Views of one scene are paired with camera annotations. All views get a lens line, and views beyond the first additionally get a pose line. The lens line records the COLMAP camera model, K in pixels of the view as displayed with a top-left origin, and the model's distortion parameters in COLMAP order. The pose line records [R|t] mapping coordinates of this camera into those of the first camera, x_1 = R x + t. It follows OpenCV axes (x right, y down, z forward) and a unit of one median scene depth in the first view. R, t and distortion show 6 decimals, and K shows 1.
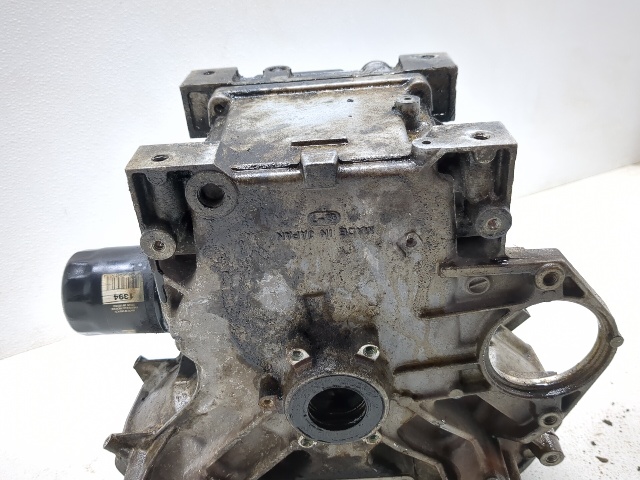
lens RADIAL K [[581.7, 0, 318.8], [0, 581.7, 239.1], [0, 0, 1]] dist [0.046793, -0.125513]
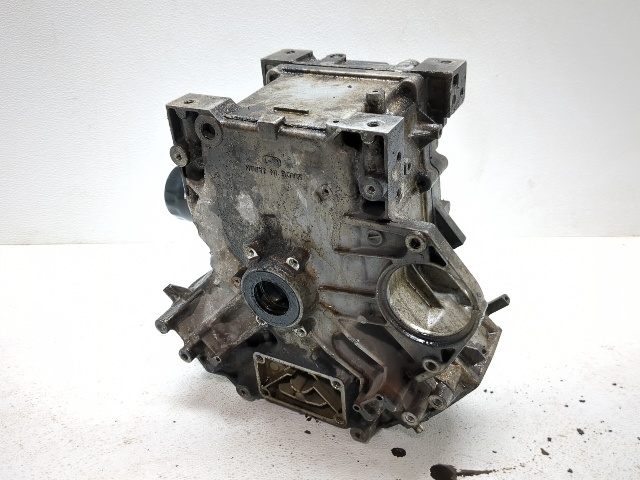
lens RADIAL K [[581.7, 0, 323.6], [0, 581.7, 243.7], [0, 0, 1]] dist [0.046793, -0.125513]
pose [[0.880495, 0.259228, -0.396900, 0.688511], [-0.239821, 0.965781, 0.098756, -0.010578], [0.408919, 0.008231, 0.912534, -0.256891]]
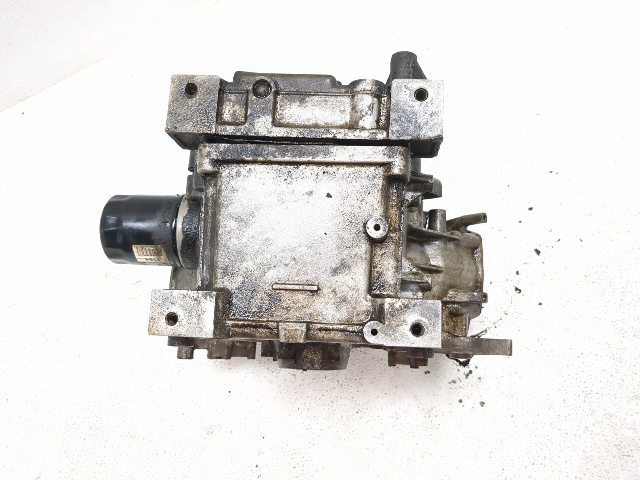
lens RADIAL K [[581.7, 0, 322.9], [0, 581.7, 237.4], [0, 0, 1]] dist [0.046793, -0.125513]
pose [[0.998683, 0.048321, -0.017217, 0.071613], [-0.018273, 0.648748, 0.760784, -1.116870], [0.047931, -0.759468, 0.648777, 0.270732]]
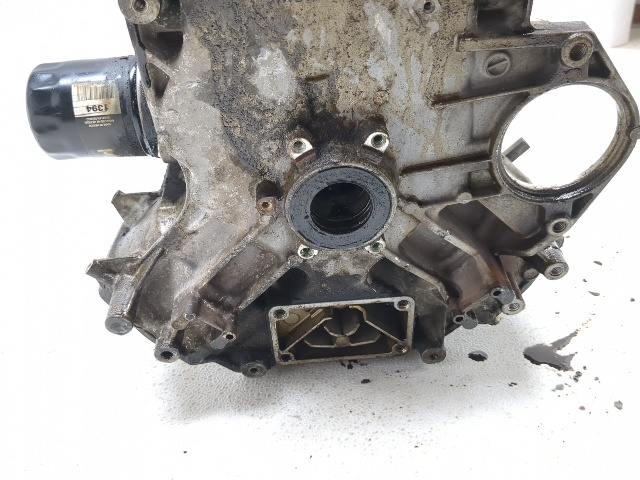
lens RADIAL K [[581.7, 0, 318.7], [0, 581.7, 239.3], [0, 0, 1]] dist [0.046793, -0.125513]
pose [[0.998275, -0.016742, 0.056269, -0.058978], [0.008400, 0.989345, 0.145349, 0.207922], [-0.058103, -0.144625, 0.987779, 0.077858]]
